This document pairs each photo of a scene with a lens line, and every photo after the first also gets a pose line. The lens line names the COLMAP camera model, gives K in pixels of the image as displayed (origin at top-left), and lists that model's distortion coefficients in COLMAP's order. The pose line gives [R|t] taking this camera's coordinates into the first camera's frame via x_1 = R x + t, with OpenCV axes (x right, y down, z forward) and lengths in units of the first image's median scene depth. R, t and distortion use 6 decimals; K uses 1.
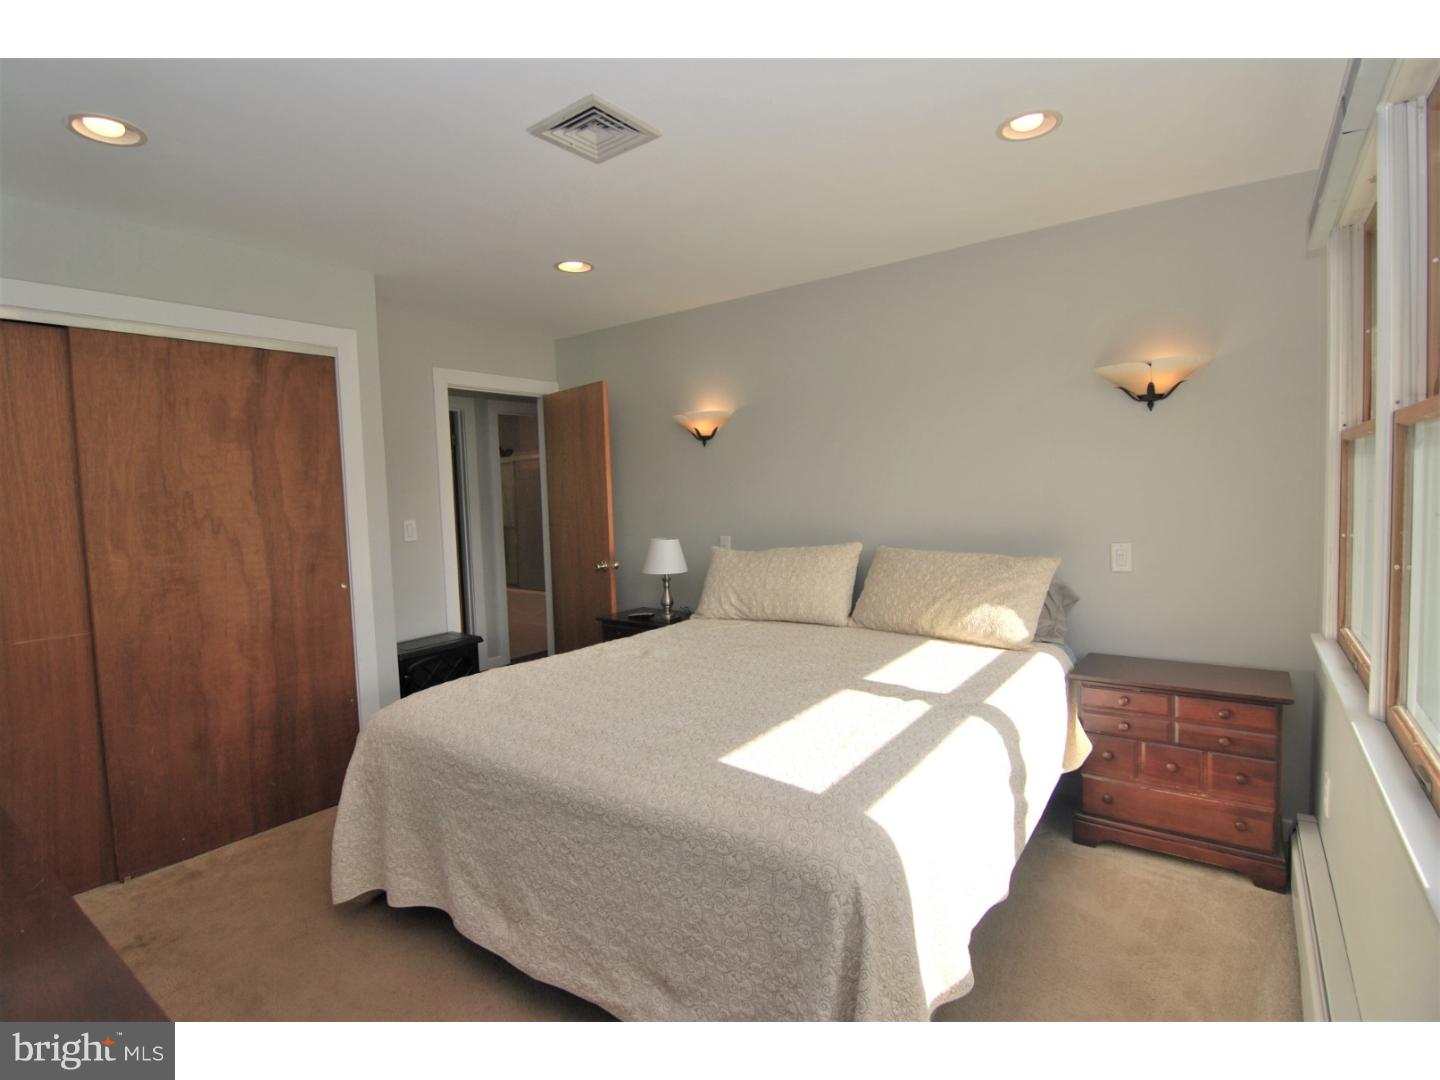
lens RADIAL K [[707.5, 0, 721.5], [0, 707.5, 537.0], [0, 0, 1]] dist [-0.010617, -0.000320]
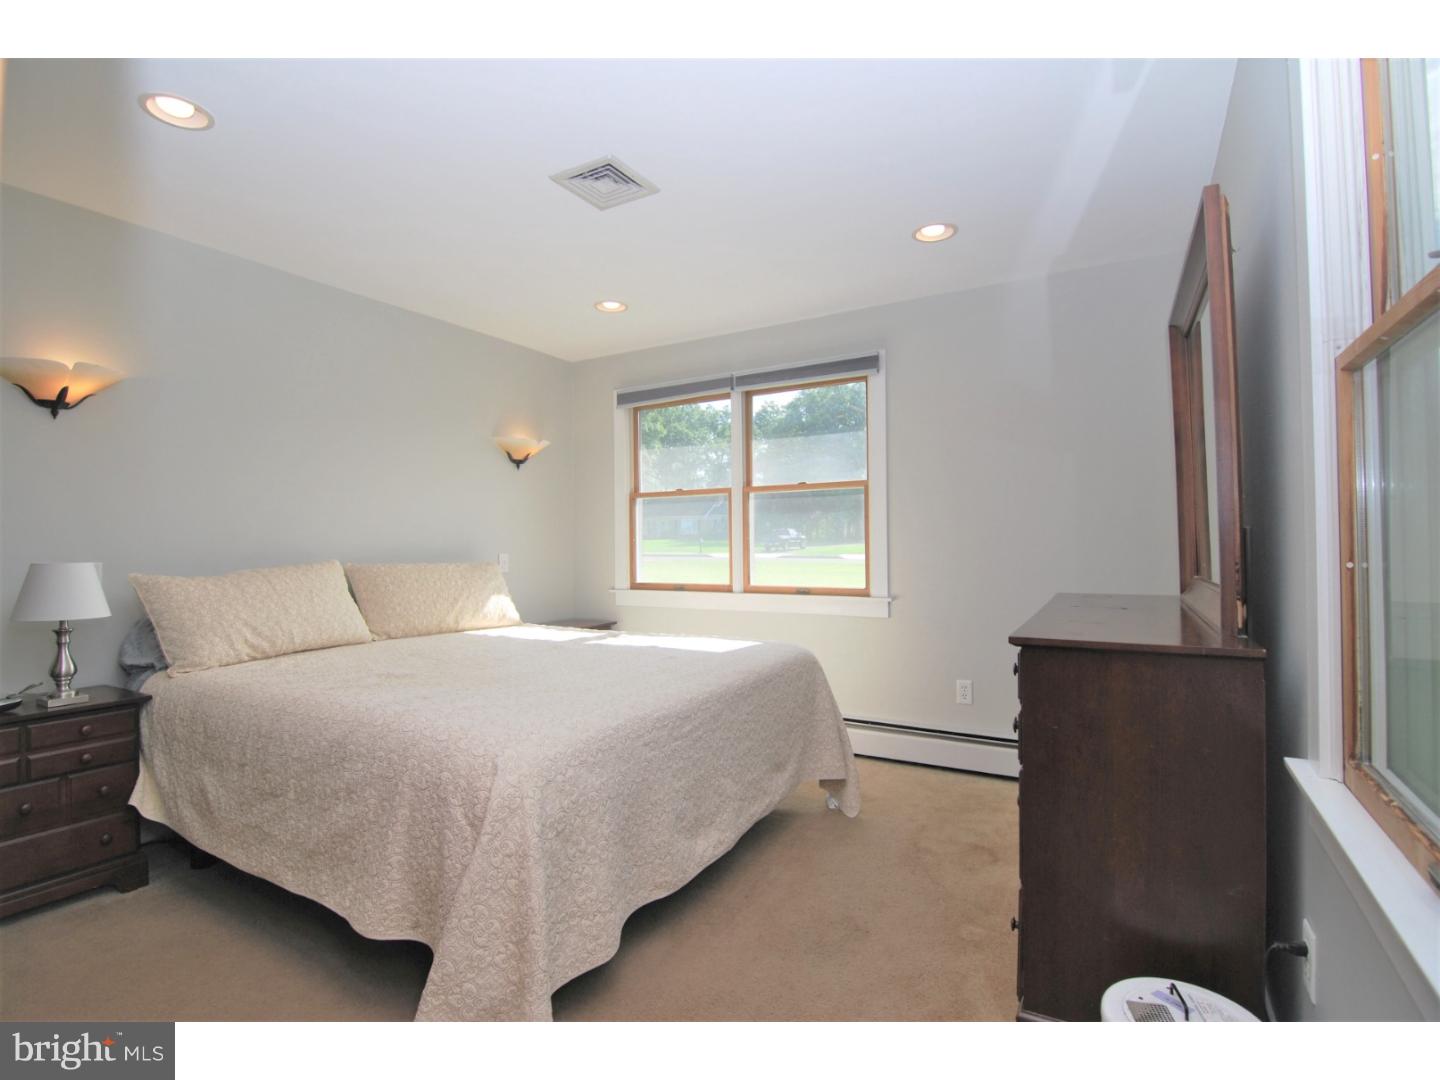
lens RADIAL K [[707.5, 0, 720.9], [0, 707.5, 534.8], [0, 0, 1]] dist [-0.010617, -0.000320]
pose [[-0.103575, 0.046013, 0.993557, -0.957776], [0.081187, 0.995987, -0.037662, 0.061173], [-0.991303, 0.076763, -0.106895, 0.674591]]
